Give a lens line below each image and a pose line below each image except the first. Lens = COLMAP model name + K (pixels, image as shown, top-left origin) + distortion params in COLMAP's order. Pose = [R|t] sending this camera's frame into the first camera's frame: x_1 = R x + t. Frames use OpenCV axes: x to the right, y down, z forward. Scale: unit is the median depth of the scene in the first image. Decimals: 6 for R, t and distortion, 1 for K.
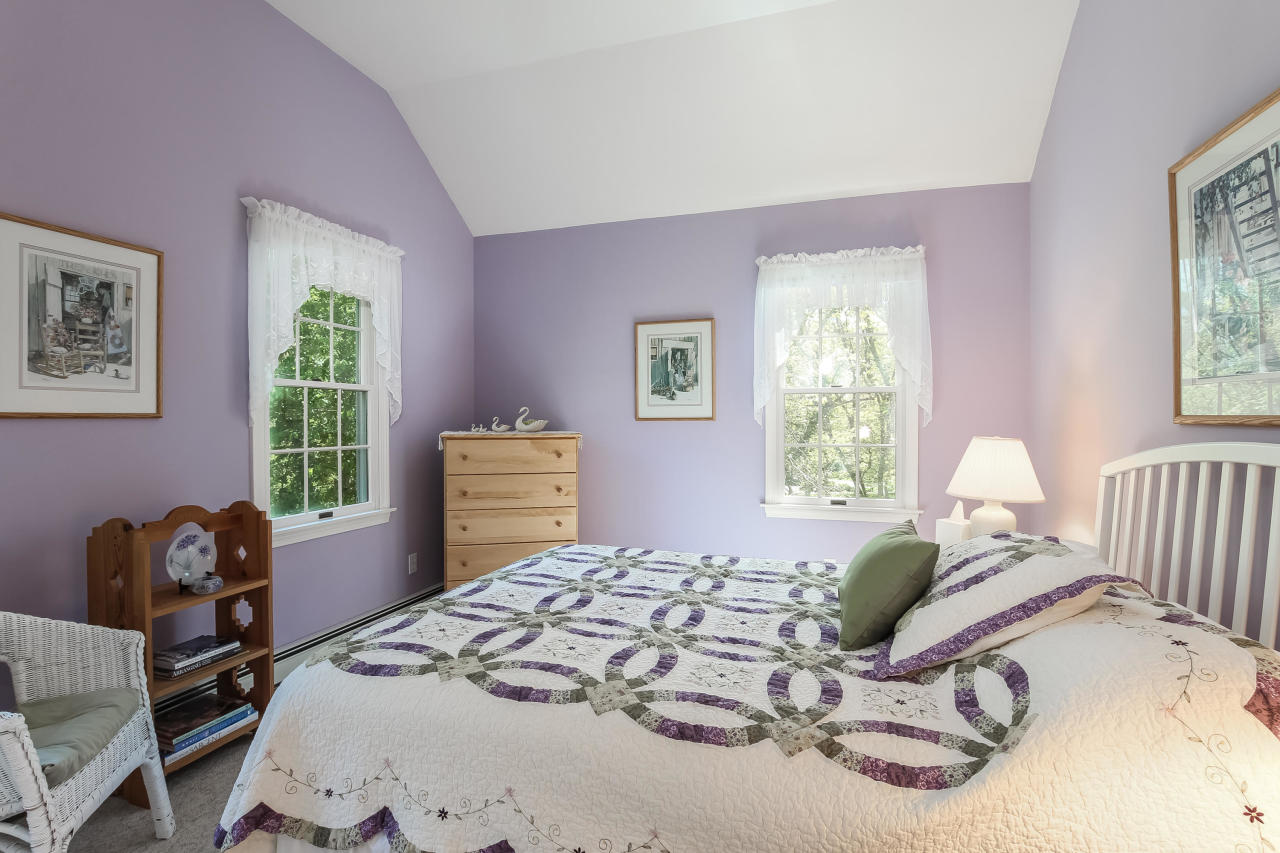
lens RADIAL K [[606.3, 0, 638.9], [0, 606.3, 414.8], [0, 0, 1]] dist [-0.030729, 0.005173]
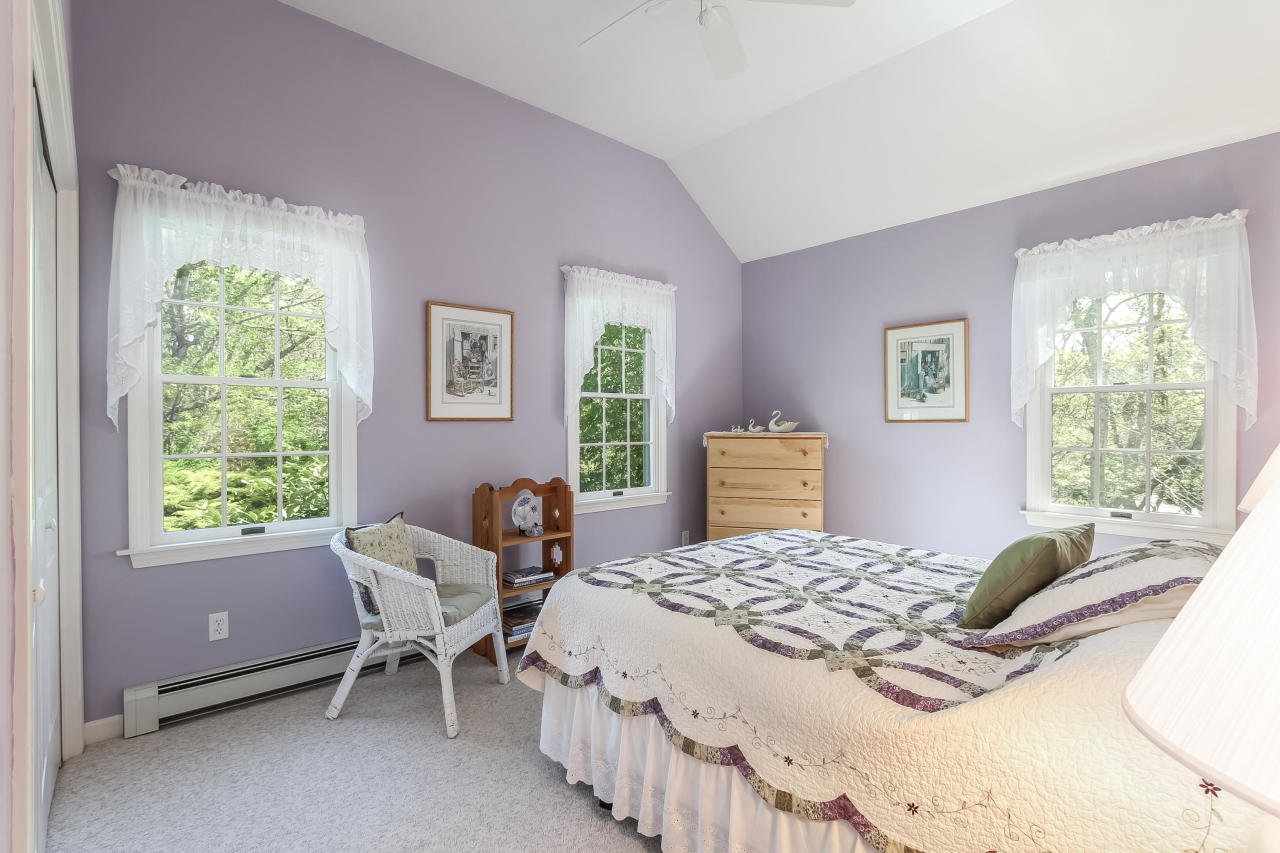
lens RADIAL K [[596.1, 0, 640.3], [0, 596.1, 410.1], [0, 0, 1]] dist [-0.009604, -0.000100]
pose [[0.867443, -0.010503, -0.497426, 0.268830], [0.004691, 0.999905, -0.012932, -0.000851], [0.497515, 0.008885, 0.867410, -0.183470]]
